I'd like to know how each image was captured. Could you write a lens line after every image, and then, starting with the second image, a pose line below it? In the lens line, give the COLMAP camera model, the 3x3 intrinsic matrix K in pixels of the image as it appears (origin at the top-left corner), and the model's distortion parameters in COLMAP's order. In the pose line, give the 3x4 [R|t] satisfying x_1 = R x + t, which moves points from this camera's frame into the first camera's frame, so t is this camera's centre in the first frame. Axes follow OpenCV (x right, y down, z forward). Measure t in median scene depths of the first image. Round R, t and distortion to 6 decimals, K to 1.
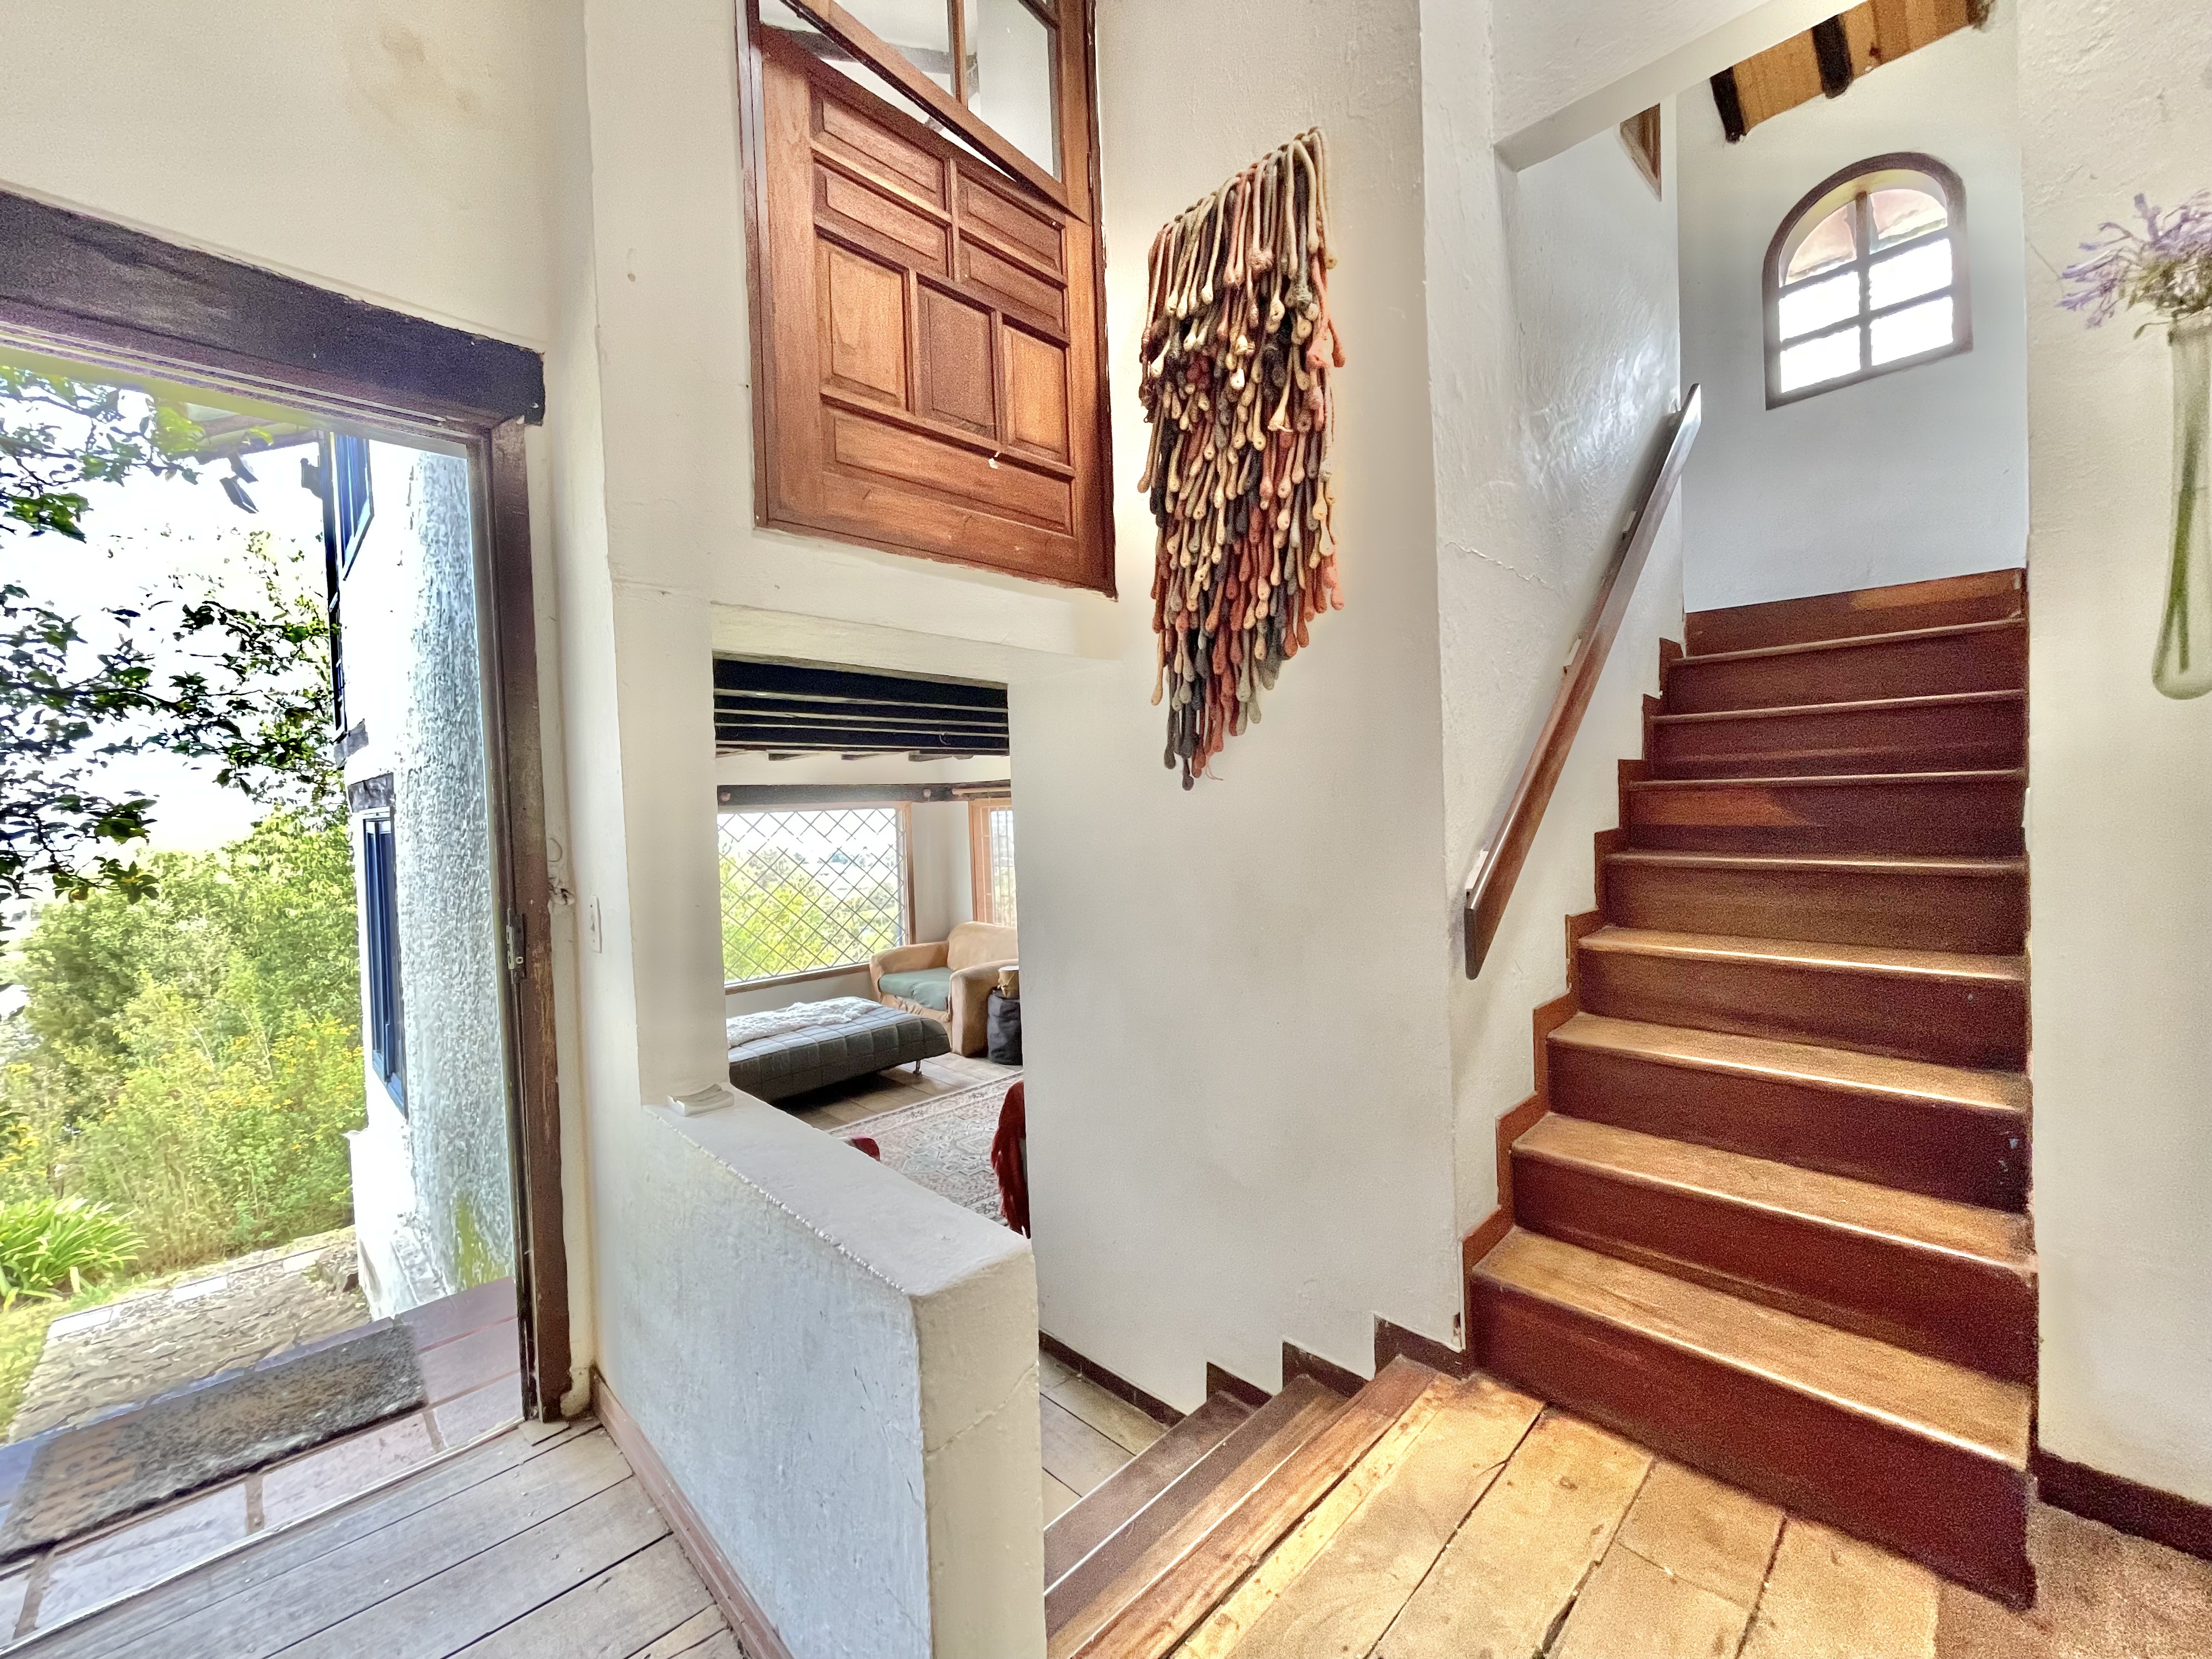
lens RADIAL K [[887.6, 0, 1099.9], [0, 887.6, 829.4], [0, 0, 1]] dist [-0.004204, -0.000978]
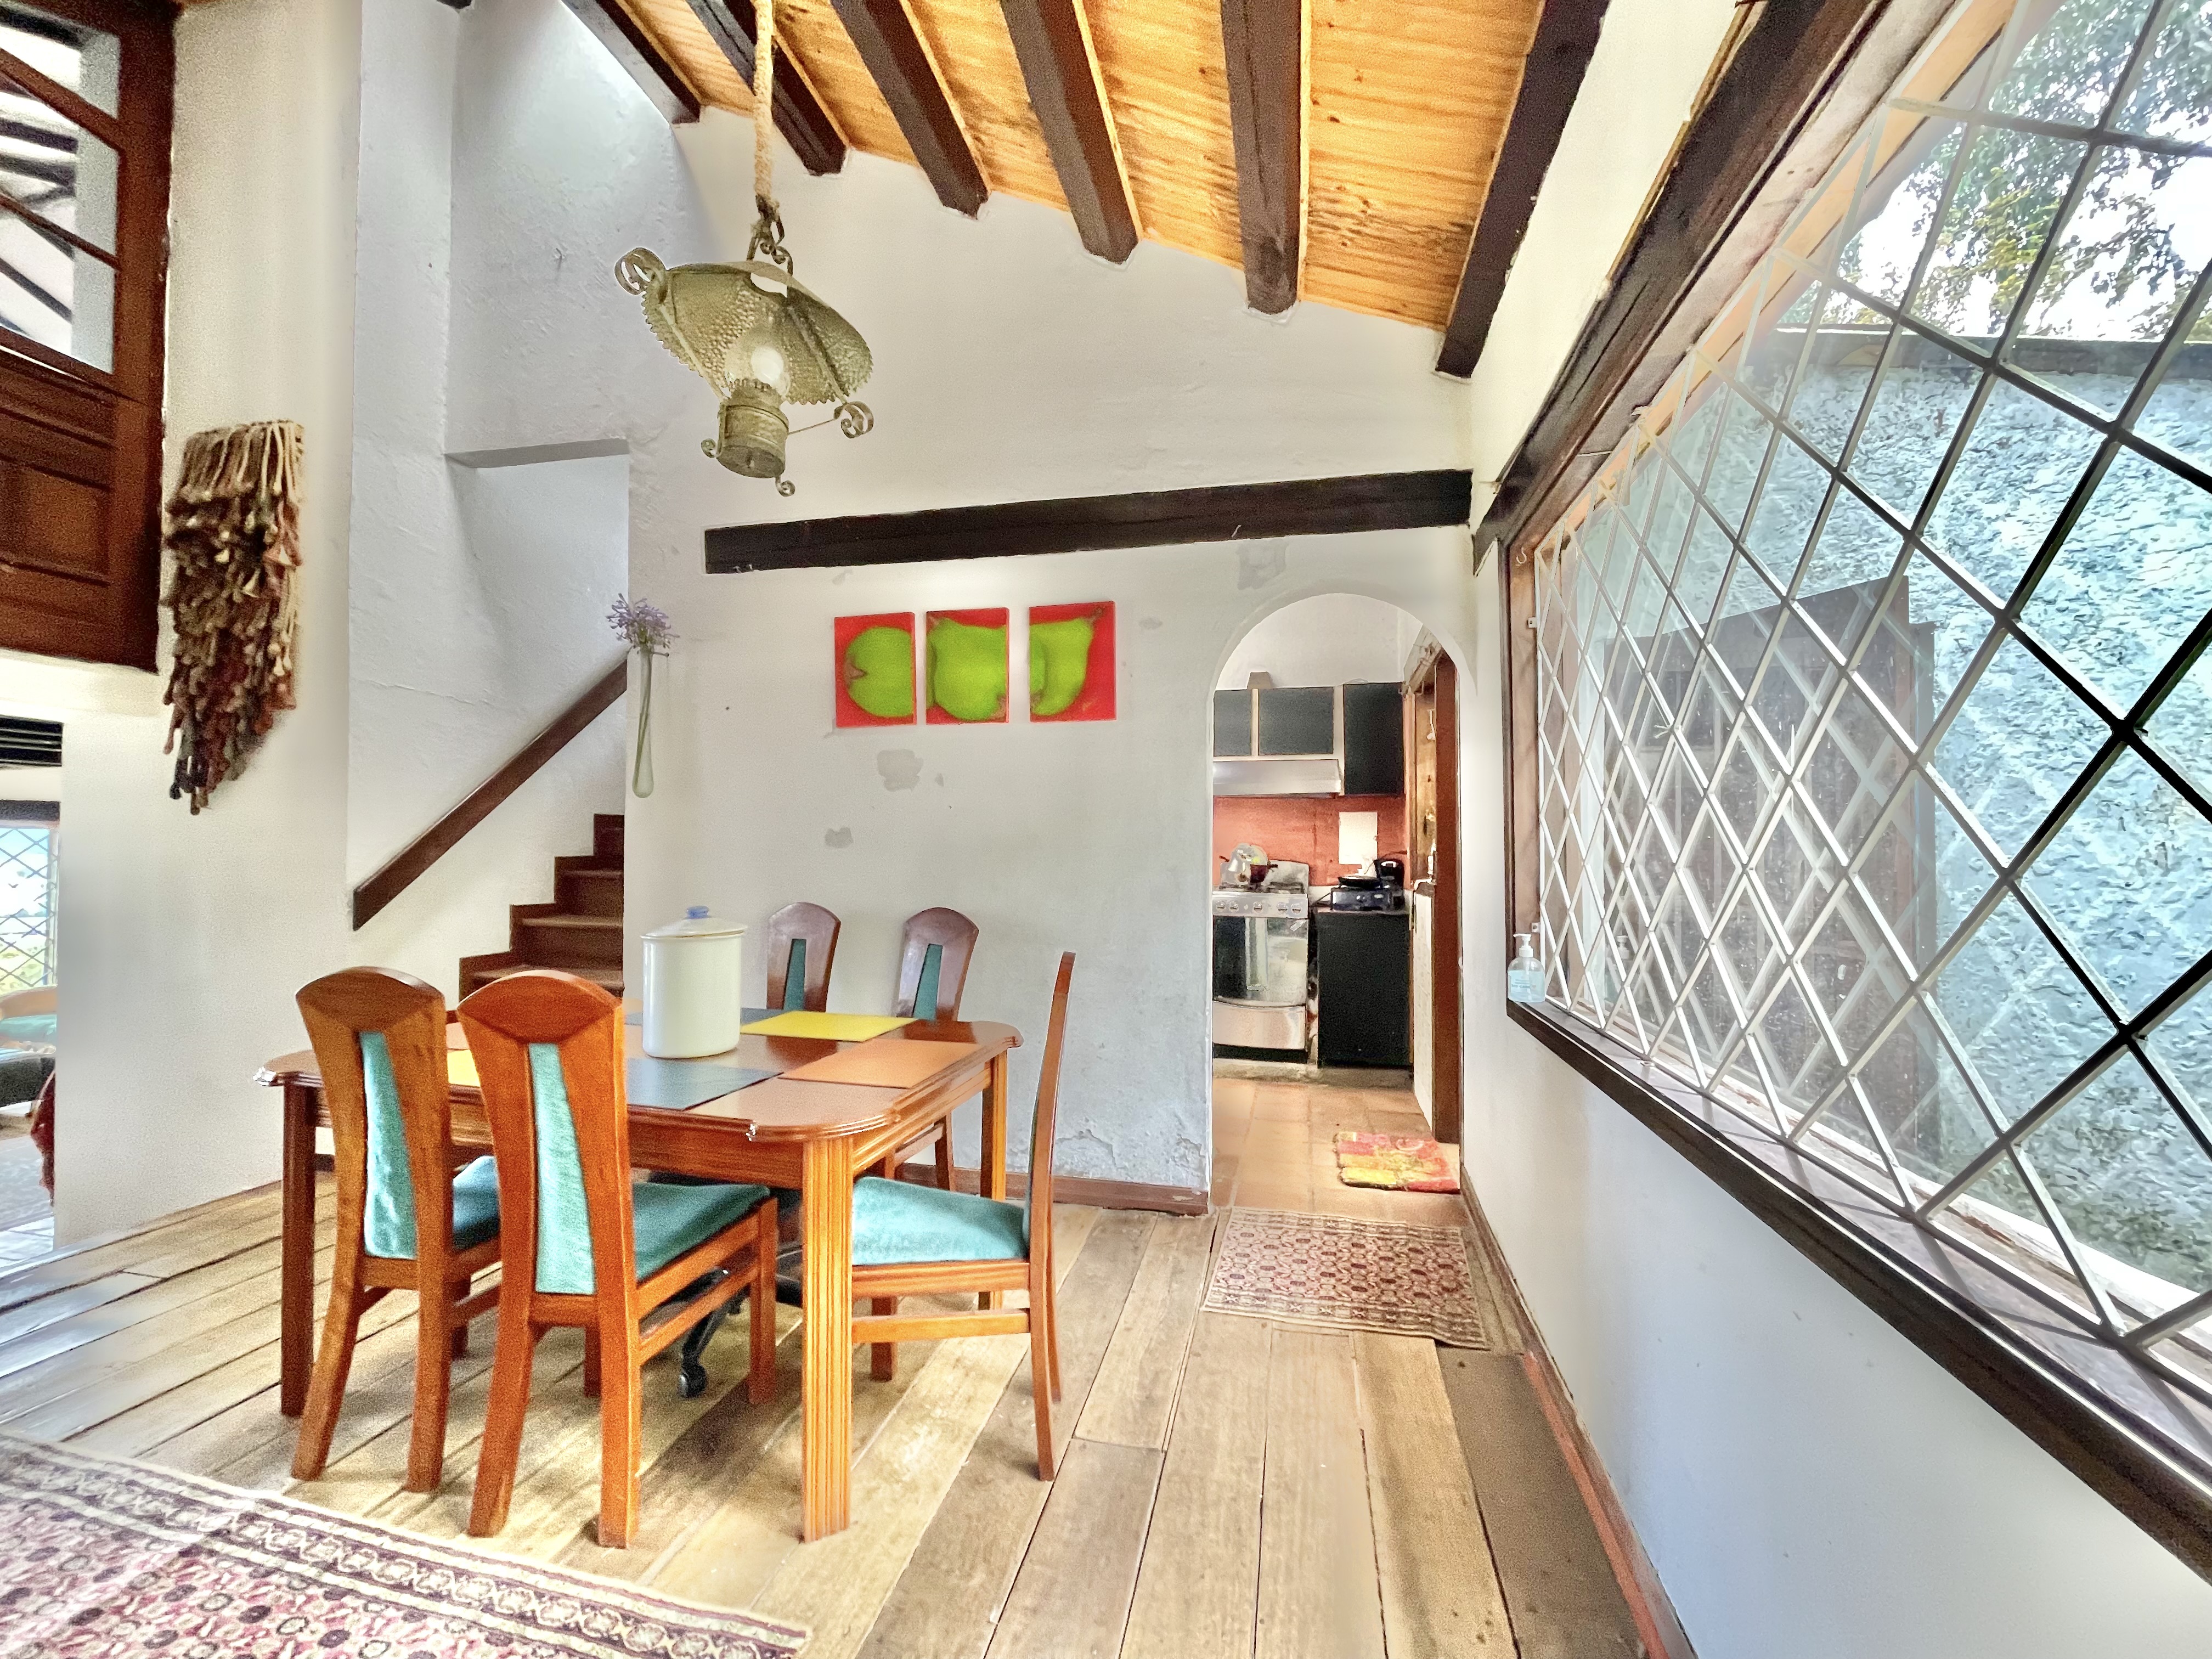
lens RADIAL K [[878.4, 0, 1106.0], [0, 878.4, 829.5], [0, 0, 1]] dist [-0.001882, -0.000669]
pose [[0.834502, 0.049840, 0.548746, 0.490411], [-0.018893, 0.997903, -0.061903, 0.033637], [-0.550681, 0.041291, 0.833694, -0.881083]]
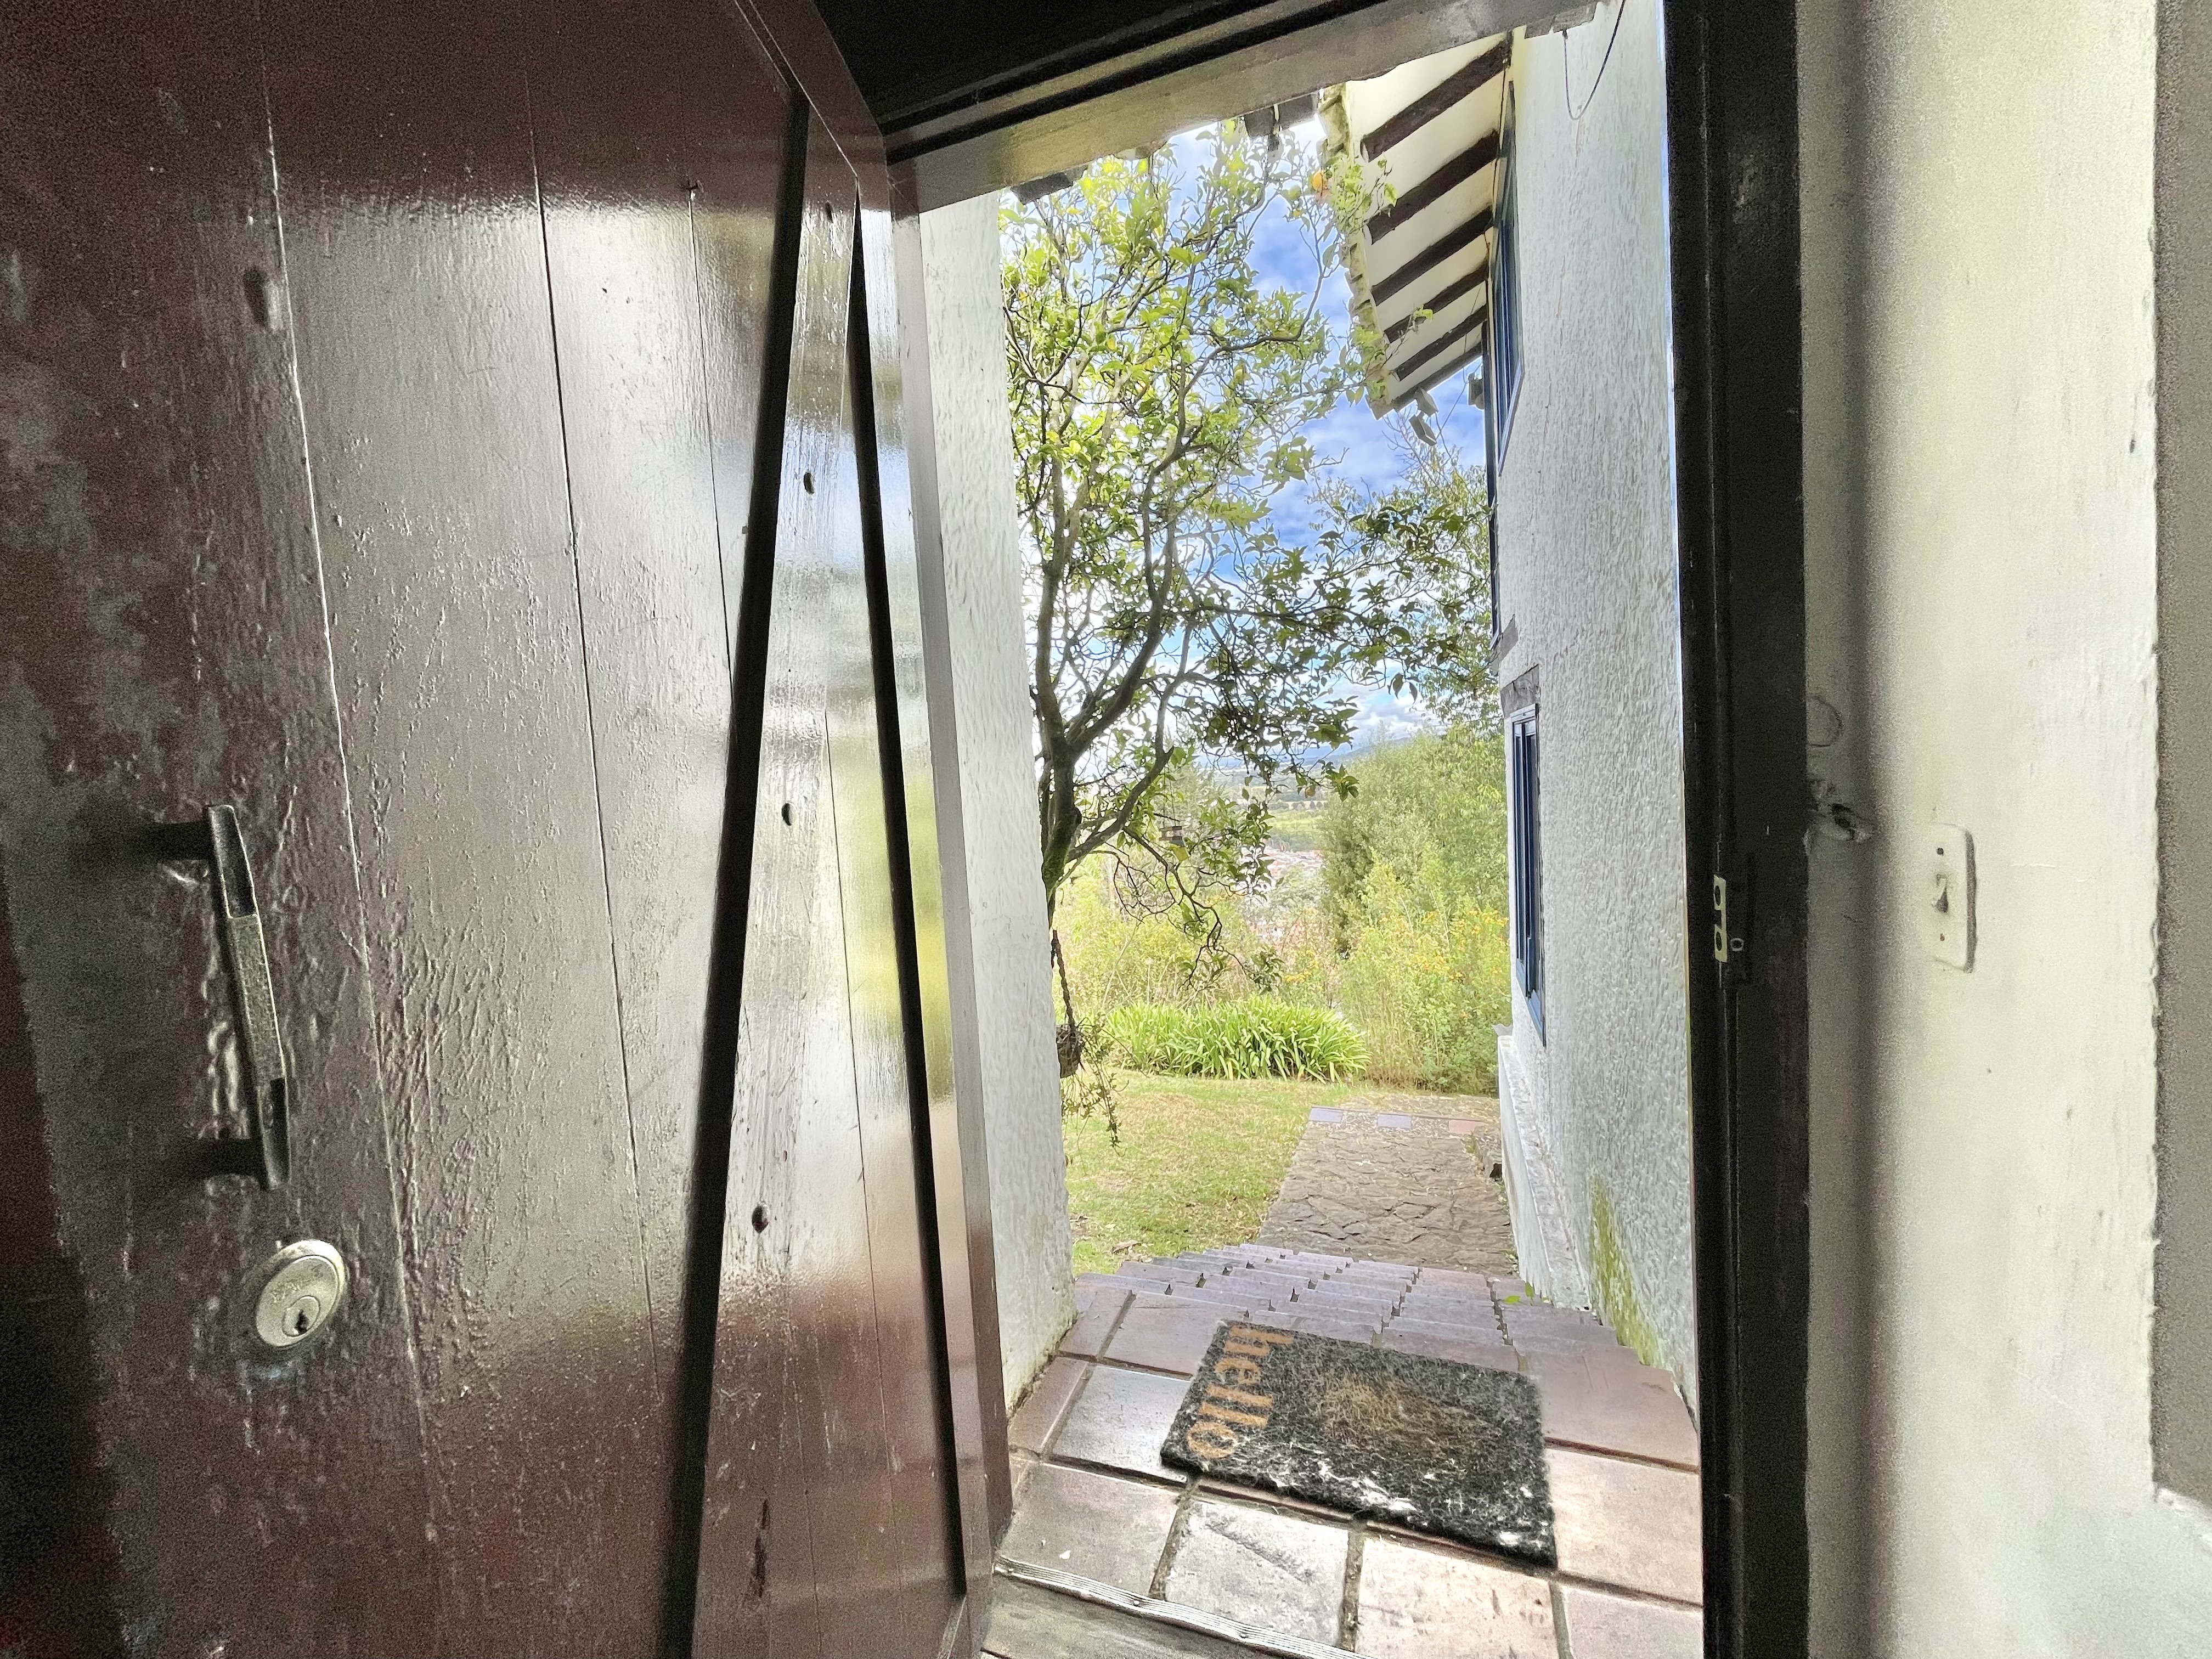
lens RADIAL K [[915.5, 0, 1106.0], [0, 915.5, 829.5], [0, 0, 1]] dist [0.009303, -0.000038]
pose [[0.437715, 0.067216, -0.896598, -0.223122], [0.021215, 0.996152, 0.085036, 0.019920], [0.898863, -0.056243, 0.434605, 0.292716]]
